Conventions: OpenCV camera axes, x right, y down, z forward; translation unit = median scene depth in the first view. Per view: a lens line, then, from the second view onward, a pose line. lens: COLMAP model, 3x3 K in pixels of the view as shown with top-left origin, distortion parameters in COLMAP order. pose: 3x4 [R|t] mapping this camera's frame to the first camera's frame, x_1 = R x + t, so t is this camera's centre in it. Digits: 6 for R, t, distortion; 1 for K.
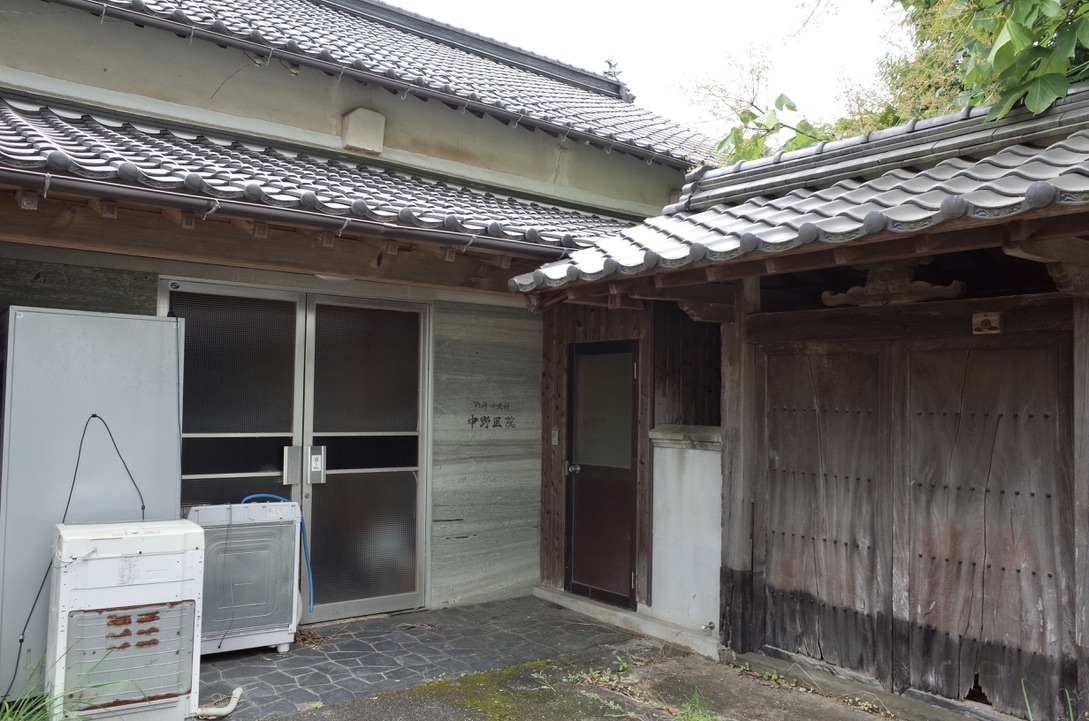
lens RADIAL K [[861.8, 0, 544.8], [0, 861.8, 360.9], [0, 0, 1]] dist [-0.055041, -0.000507]
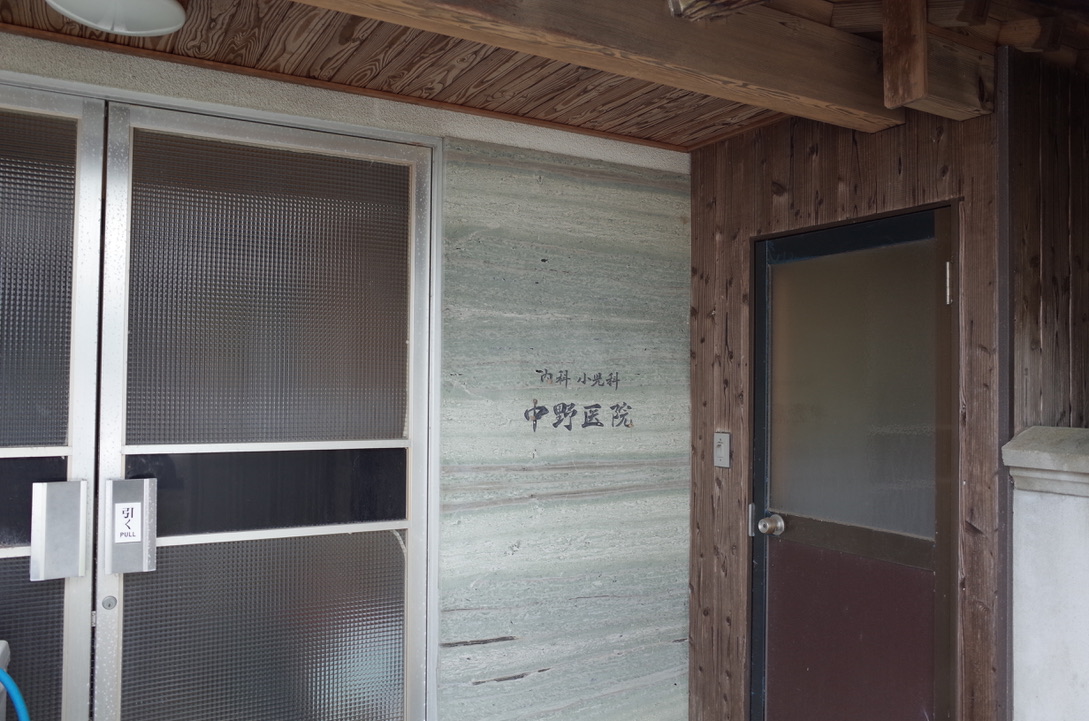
lens RADIAL K [[861.8, 0, 541.3], [0, 861.8, 357.9], [0, 0, 1]] dist [-0.055041, -0.000507]
pose [[0.988864, -0.007406, -0.148640, -0.014645], [0.010372, 0.999762, 0.019187, 0.032441], [0.148463, -0.020515, 0.988705, 0.561391]]
